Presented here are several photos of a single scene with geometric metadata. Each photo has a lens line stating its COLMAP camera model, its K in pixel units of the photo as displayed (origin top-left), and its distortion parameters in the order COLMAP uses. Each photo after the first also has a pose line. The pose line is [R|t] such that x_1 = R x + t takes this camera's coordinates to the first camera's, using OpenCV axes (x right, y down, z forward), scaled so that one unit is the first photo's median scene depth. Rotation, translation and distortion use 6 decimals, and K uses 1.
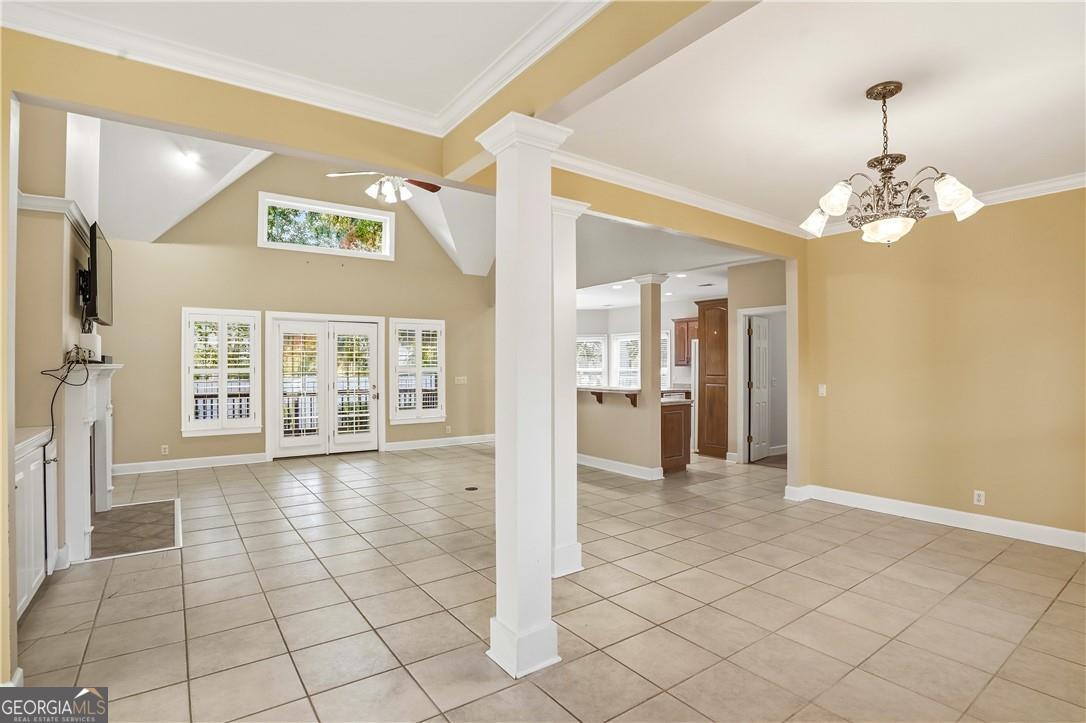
lens RADIAL K [[539.3, 0, 541.5], [0, 539.3, 364.1], [0, 0, 1]] dist [-0.029115, 0.000618]
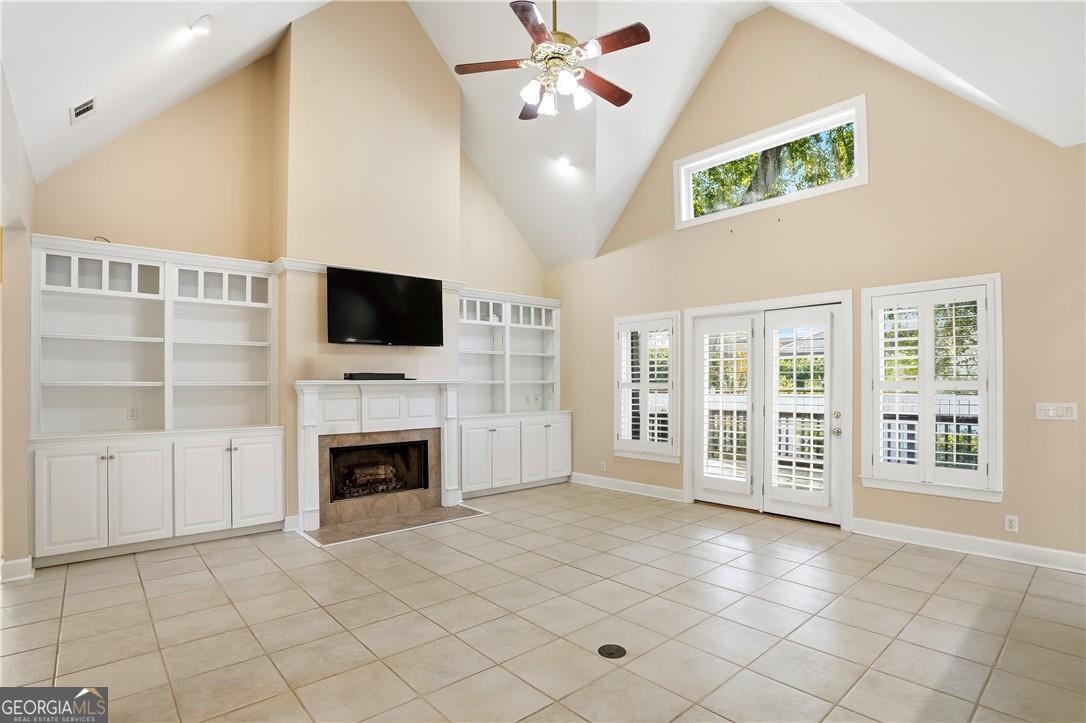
lens RADIAL K [[539.3, 0, 555.6], [0, 539.3, 377.1], [0, 0, 1]] dist [-0.029115, 0.000618]
pose [[0.135454, -0.014696, -0.990675, 0.215828], [0.003257, 0.999891, -0.014387, 0.009928], [0.990778, -0.001278, 0.135487, 0.632780]]
